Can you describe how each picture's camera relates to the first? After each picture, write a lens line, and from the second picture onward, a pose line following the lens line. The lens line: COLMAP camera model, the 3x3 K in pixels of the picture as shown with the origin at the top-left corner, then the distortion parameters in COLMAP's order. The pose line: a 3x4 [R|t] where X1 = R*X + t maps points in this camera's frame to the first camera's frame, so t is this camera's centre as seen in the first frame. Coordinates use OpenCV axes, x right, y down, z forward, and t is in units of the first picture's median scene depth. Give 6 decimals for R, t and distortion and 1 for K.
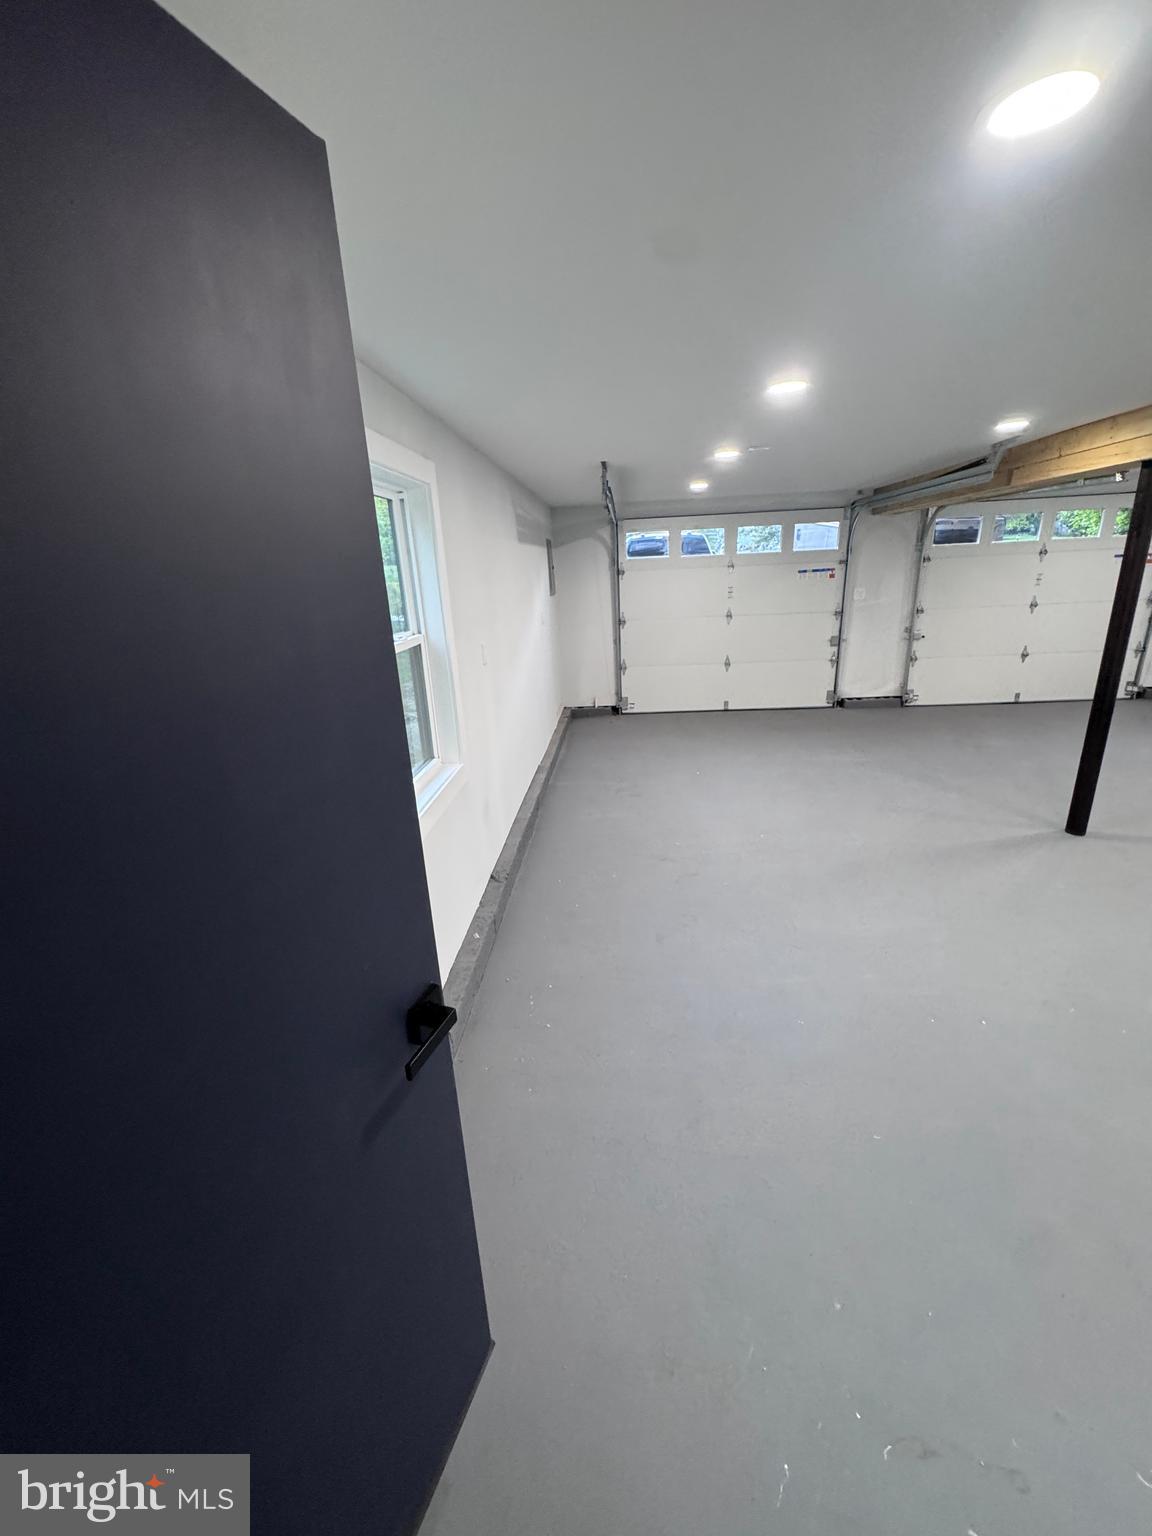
lens RADIAL K [[610.8, 0, 581.2], [0, 610.8, 767.2], [0, 0, 1]] dist [-0.002531, -0.000592]
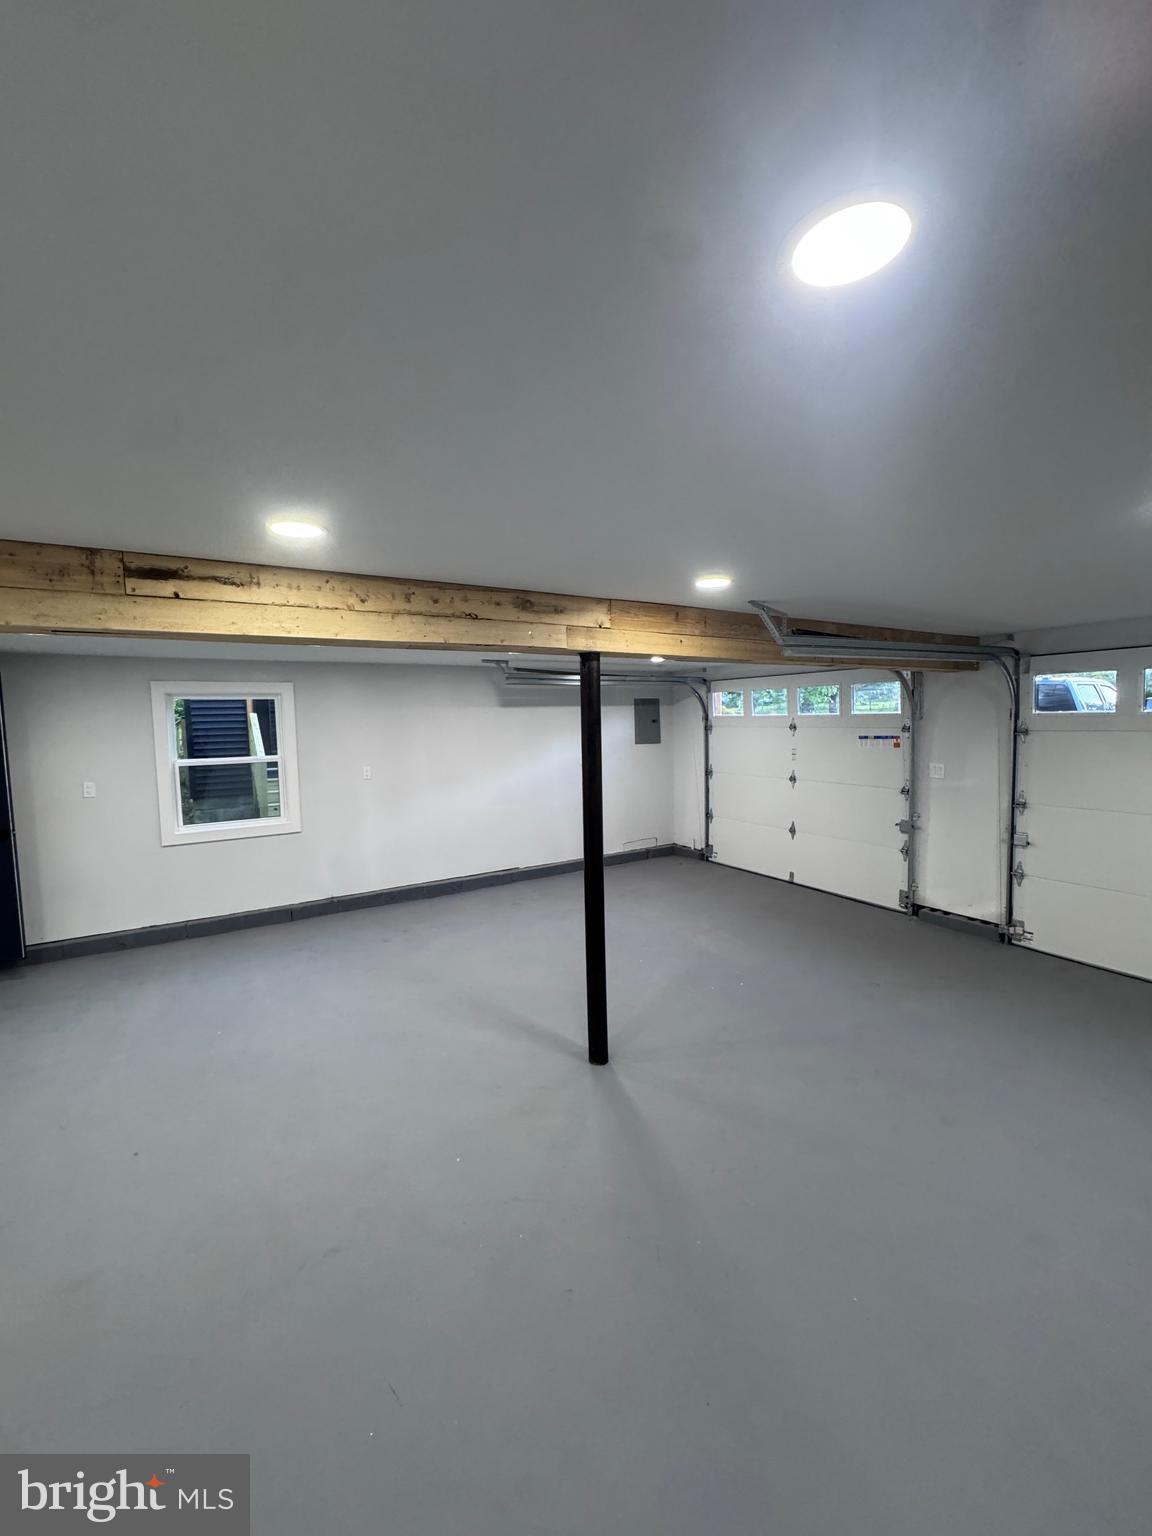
lens RADIAL K [[610.8, 0, 581.2], [0, 610.8, 767.2], [0, 0, 1]] dist [-0.002531, -0.000592]
pose [[0.580049, 0.102496, -0.808107, 0.803711], [-0.263153, 0.962438, -0.066817, -0.121913], [0.770904, 0.251413, 0.585233, 0.219531]]
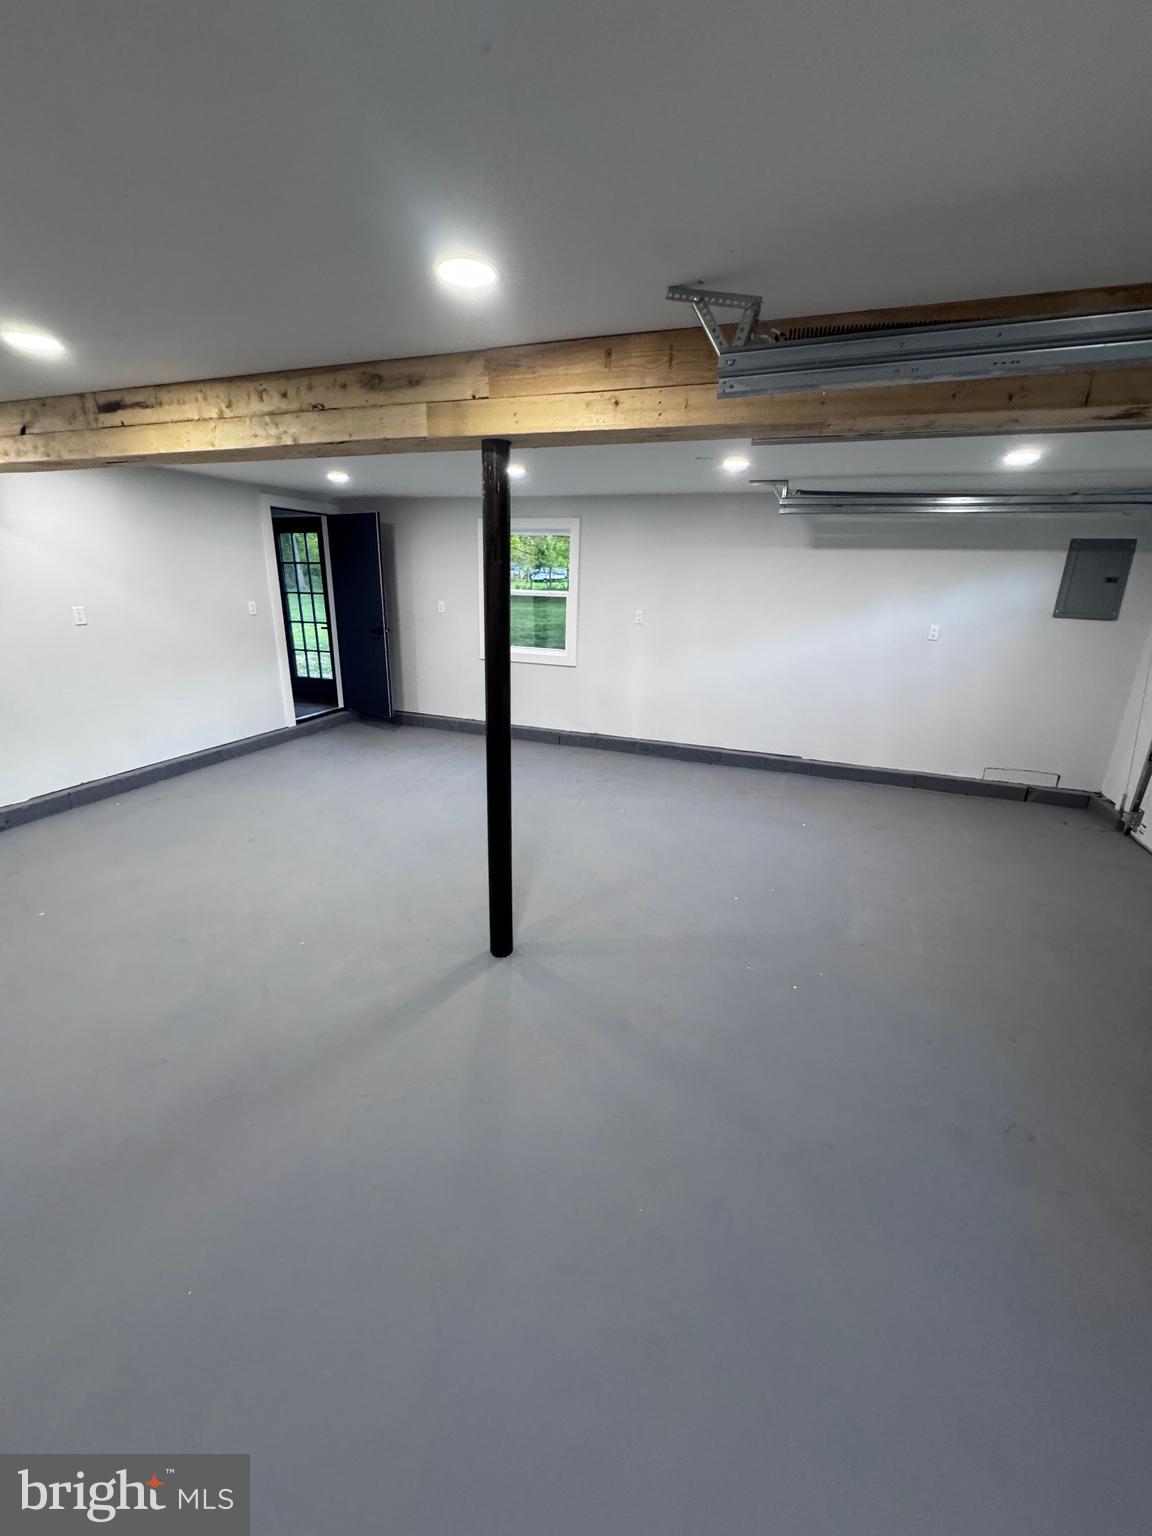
lens RADIAL K [[610.8, 0, 581.2], [0, 610.8, 767.2], [0, 0, 1]] dist [-0.002531, -0.000592]
pose [[-0.275423, 0.328773, -0.903355, 0.771435], [-0.313798, 0.857479, 0.407750, -0.232284], [0.908666, 0.395775, -0.133001, 0.616928]]
